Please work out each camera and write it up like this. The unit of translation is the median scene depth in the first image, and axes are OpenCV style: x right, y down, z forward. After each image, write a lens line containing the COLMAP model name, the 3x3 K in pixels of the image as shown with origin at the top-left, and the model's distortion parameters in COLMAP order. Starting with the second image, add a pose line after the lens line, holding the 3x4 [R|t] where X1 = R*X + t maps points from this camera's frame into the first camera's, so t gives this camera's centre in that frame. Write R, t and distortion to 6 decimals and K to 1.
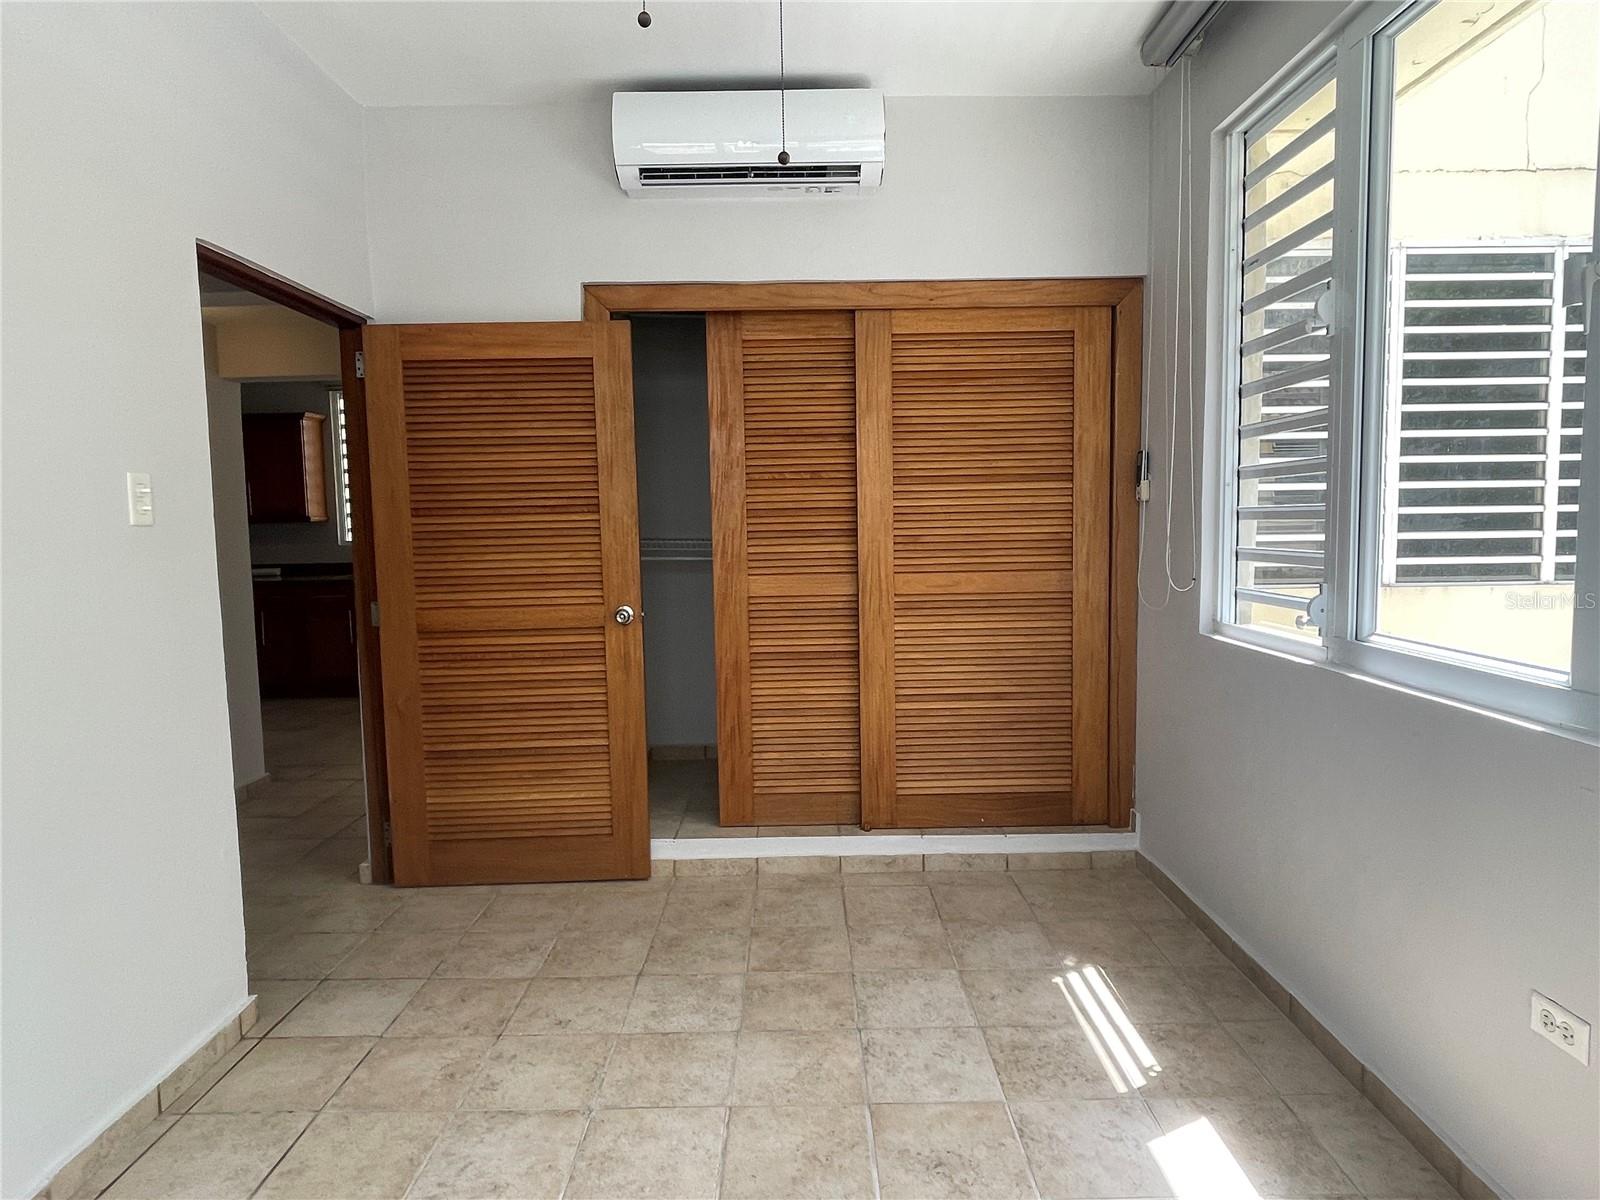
lens RADIAL K [[922.6, 0, 804.6], [0, 922.6, 591.7], [0, 0, 1]] dist [-0.001802, -0.002115]
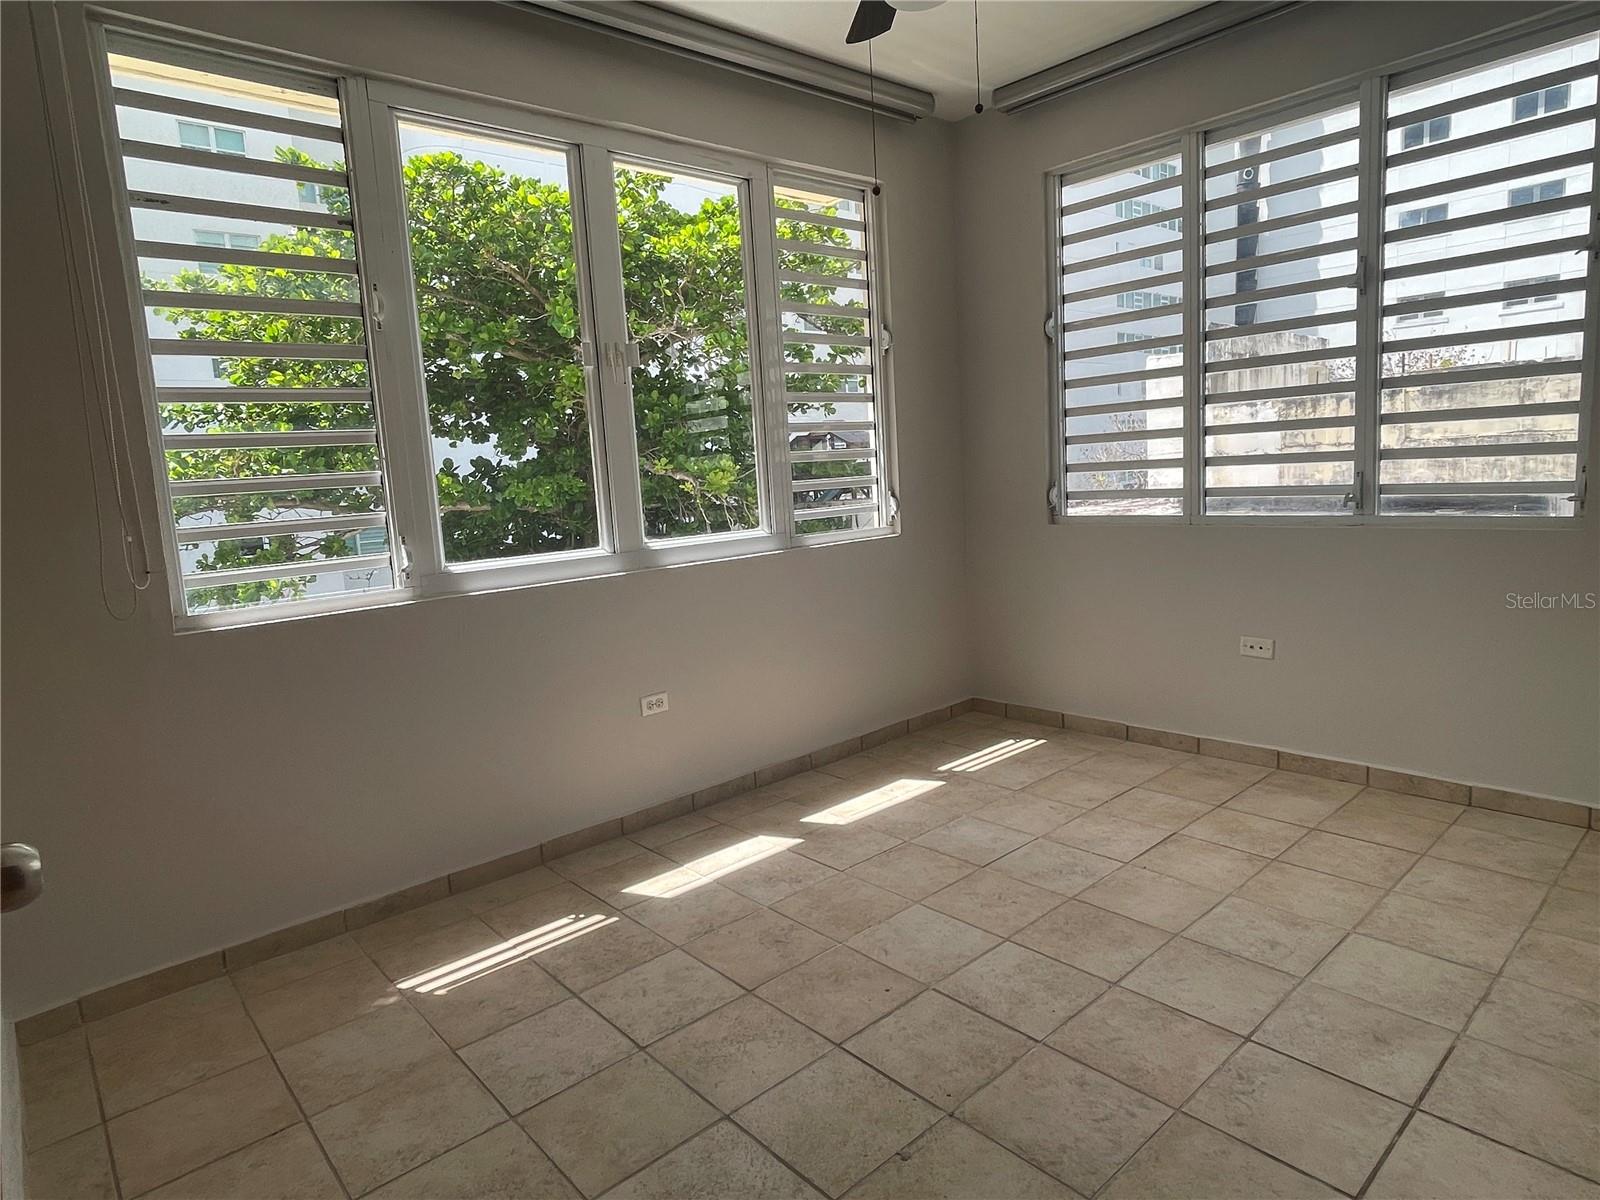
lens RADIAL K [[925.3, 0, 799.3], [0, 925.3, 591.2], [0, 0, 1]] dist [-0.004735, -0.002246]
pose [[-0.656942, -0.043797, 0.752668, -0.742125], [0.127740, 0.977412, 0.168369, -0.077341], [-0.743041, 0.206754, -0.636509, 1.504656]]
